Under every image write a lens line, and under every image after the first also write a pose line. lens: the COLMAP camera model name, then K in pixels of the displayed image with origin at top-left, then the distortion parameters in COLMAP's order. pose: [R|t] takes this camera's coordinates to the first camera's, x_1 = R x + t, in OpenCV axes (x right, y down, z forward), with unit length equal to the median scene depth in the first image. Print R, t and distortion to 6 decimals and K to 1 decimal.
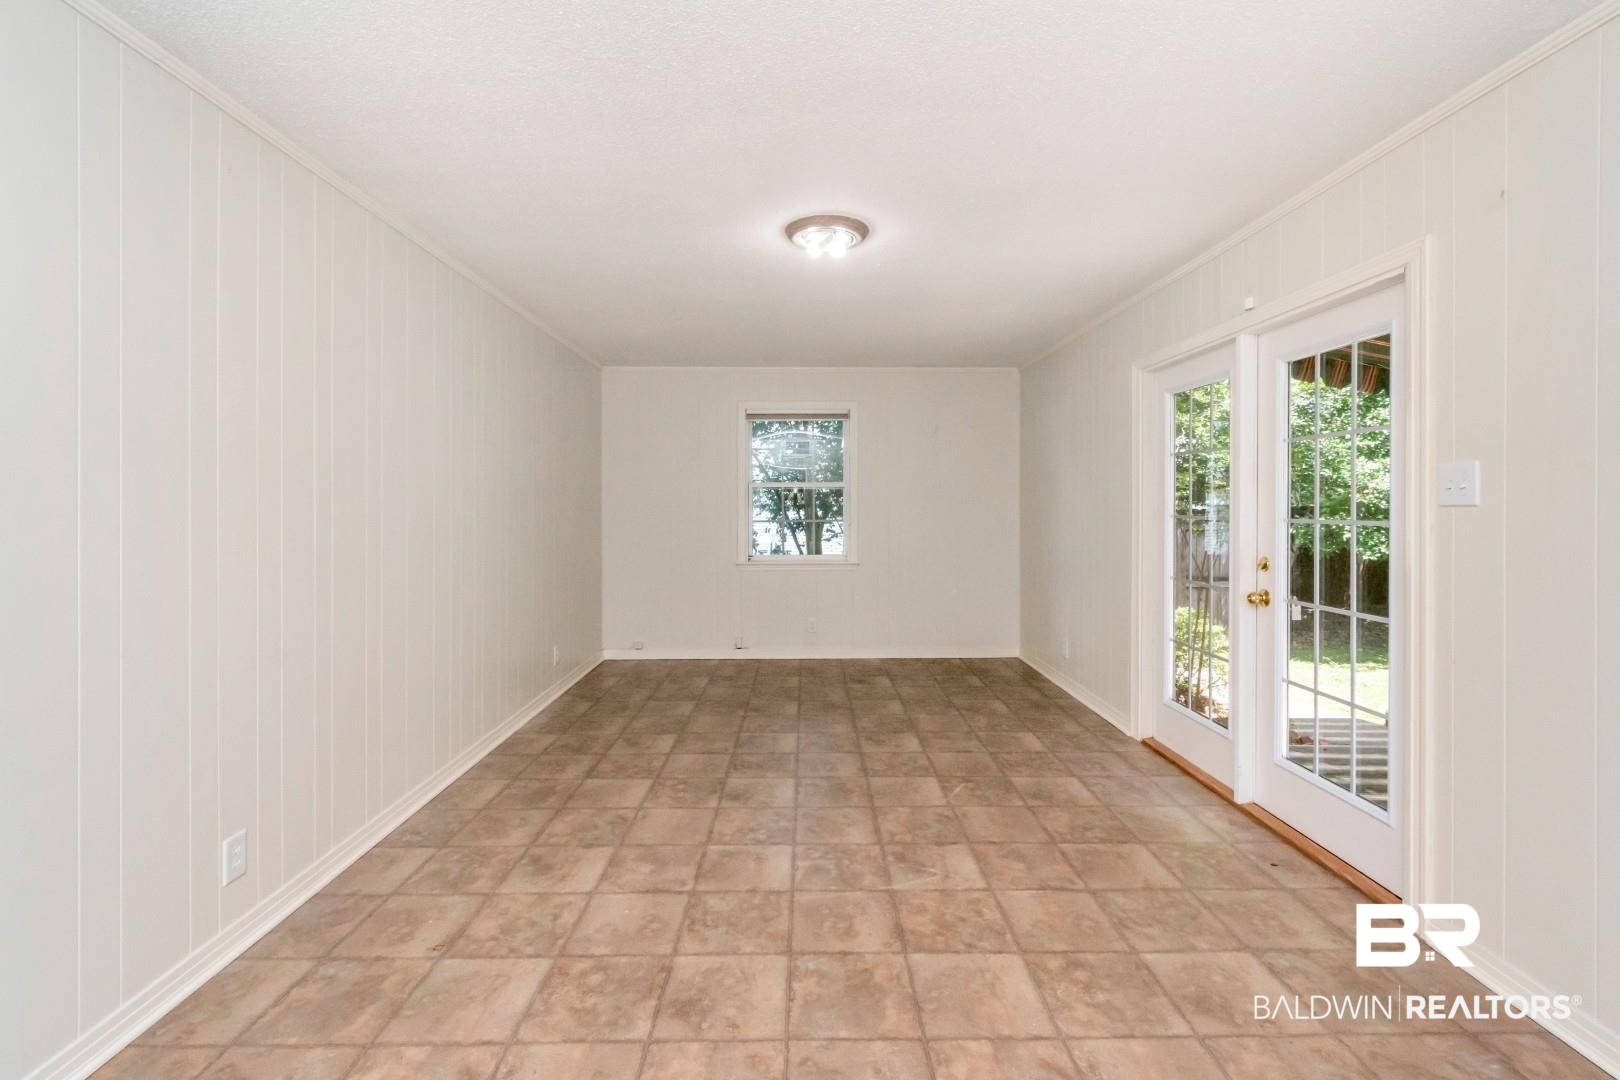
lens RADIAL K [[740.8, 0, 818.7], [0, 740.8, 527.0], [0, 0, 1]] dist [0.001353, -0.001112]
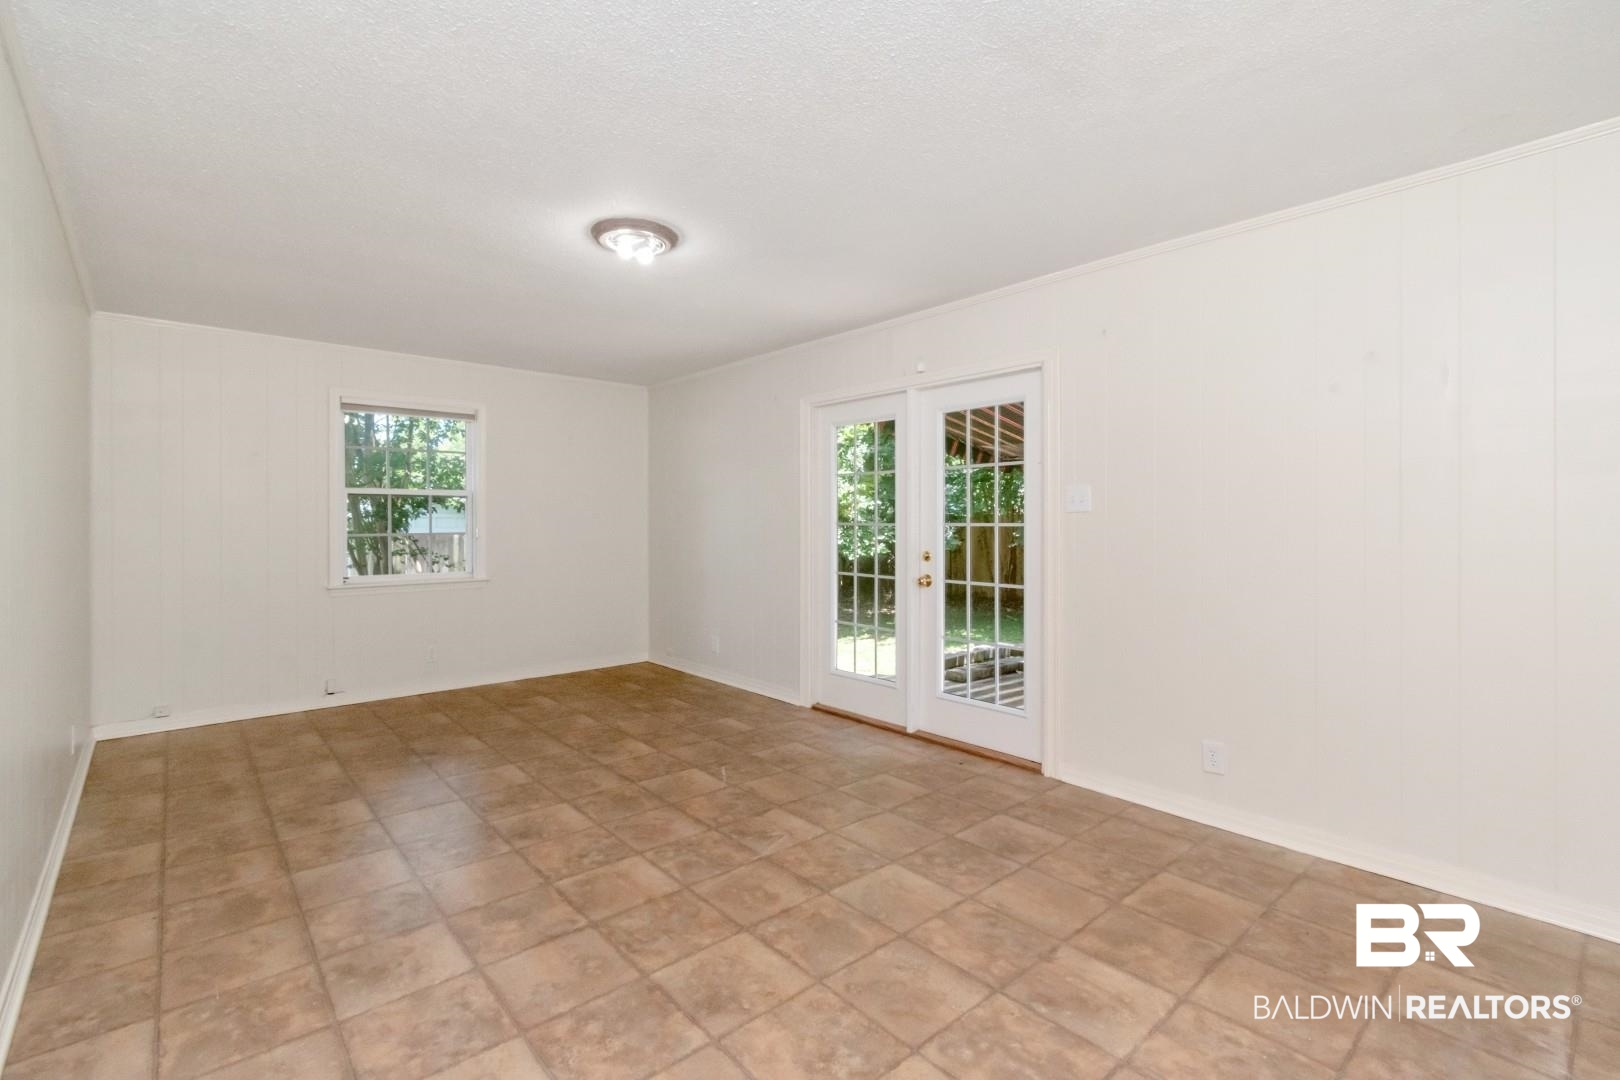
lens RADIAL K [[740.8, 0, 818.1], [0, 740.8, 535.0], [0, 0, 1]] dist [0.001353, -0.001112]
pose [[0.747150, -0.011001, 0.664565, -0.512704], [0.021158, 0.999750, -0.007239, 0.018528], [-0.664319, 0.019469, 0.747196, 0.102178]]
